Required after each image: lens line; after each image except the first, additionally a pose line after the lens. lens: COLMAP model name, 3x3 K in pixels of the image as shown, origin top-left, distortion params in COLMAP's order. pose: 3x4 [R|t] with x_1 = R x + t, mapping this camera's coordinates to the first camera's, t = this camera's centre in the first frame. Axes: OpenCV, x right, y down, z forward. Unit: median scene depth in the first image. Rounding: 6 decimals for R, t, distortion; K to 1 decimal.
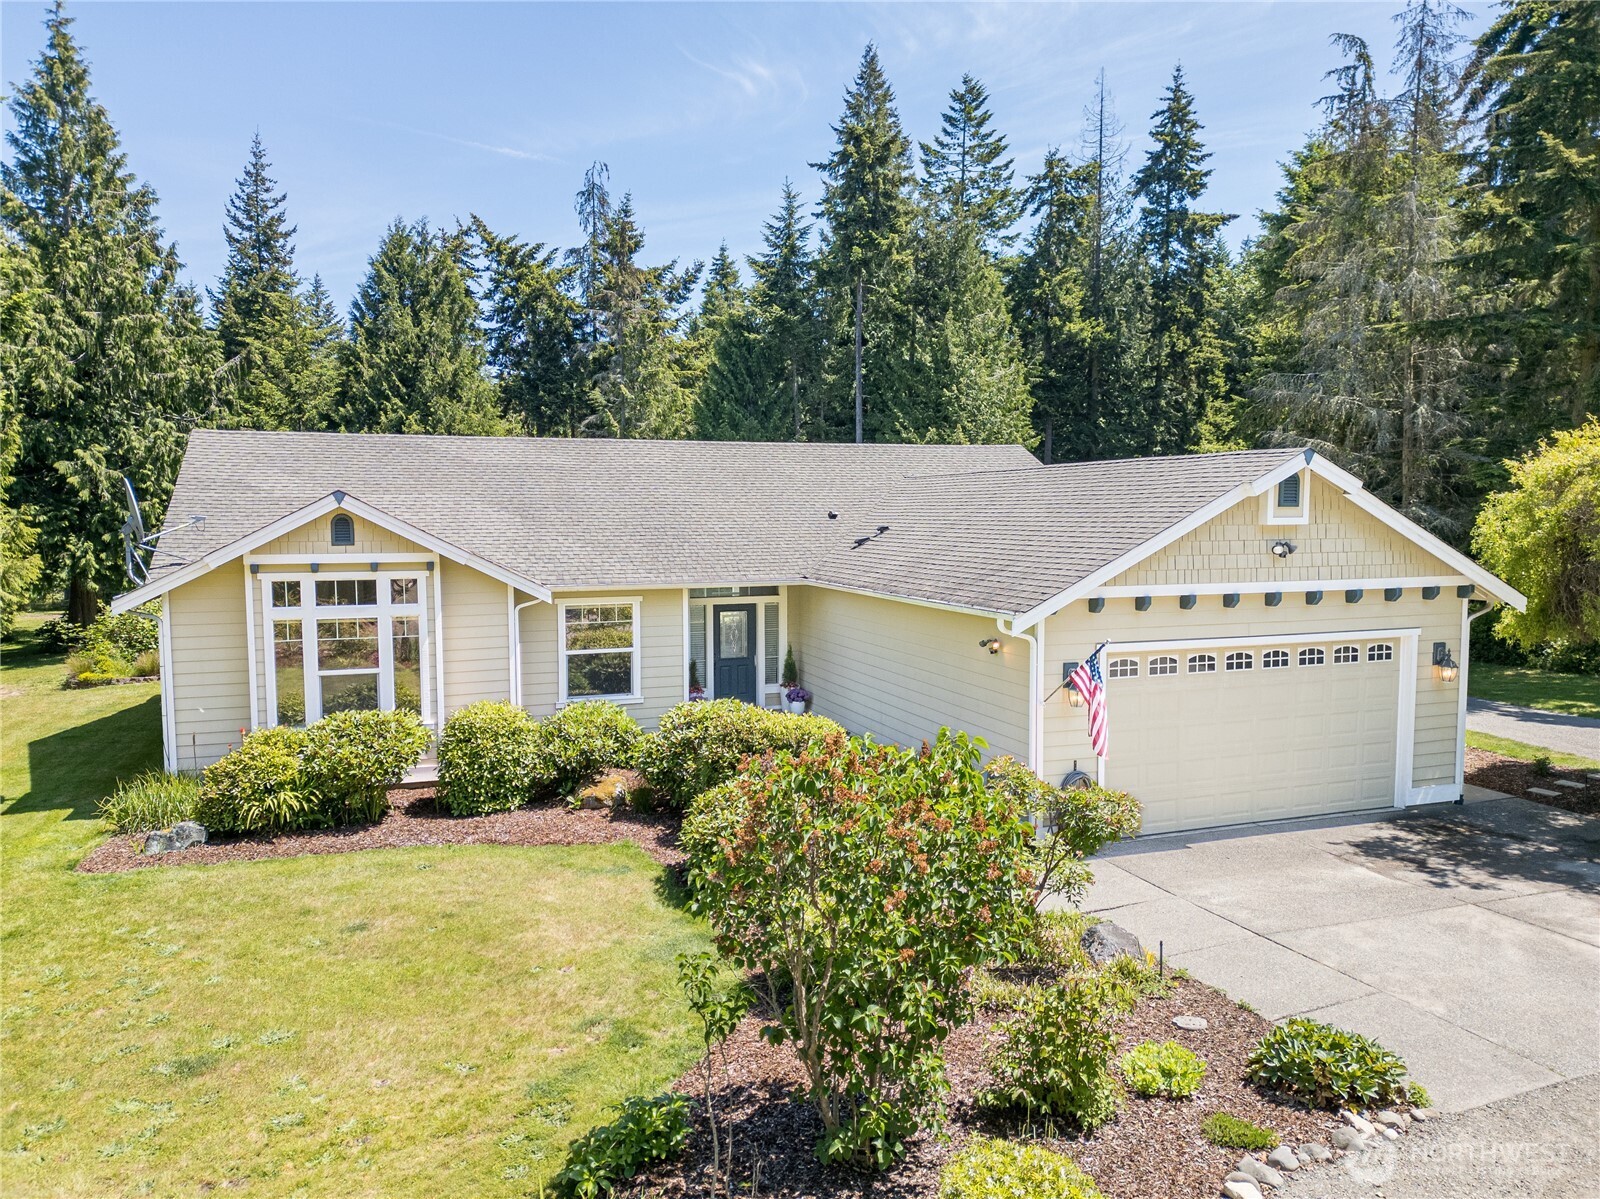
lens RADIAL K [[1215.2, 0, 836.5], [0, 1215.2, 606.2], [0, 0, 1]] dist [0.051242, -0.008330]
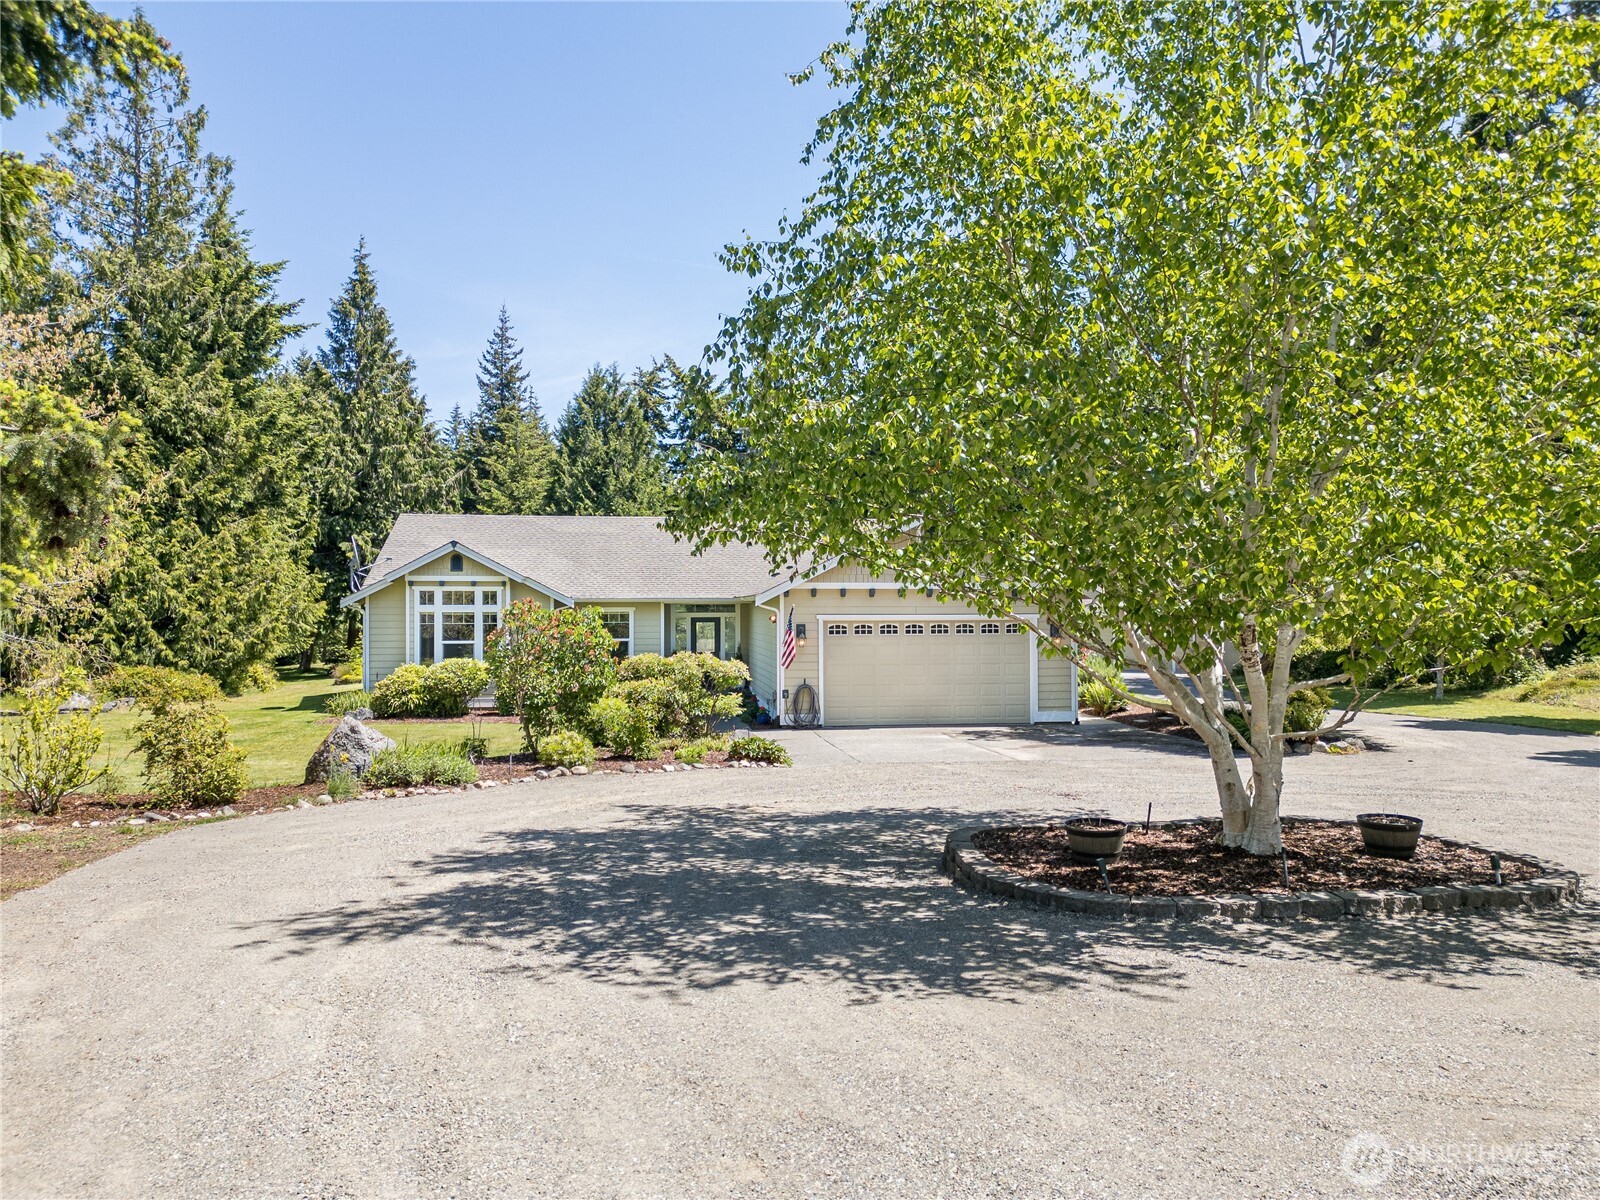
lens RADIAL K [[1141.8, 0, 800.0], [0, 1141.8, 600.0], [0, 0, 1]] dist [0.075634, -0.060629]
pose [[0.979663, 0.000857, -0.200646, 0.179337], [-0.017113, 0.996704, -0.079293, 0.048989], [0.199917, 0.081114, 0.976450, -0.228127]]
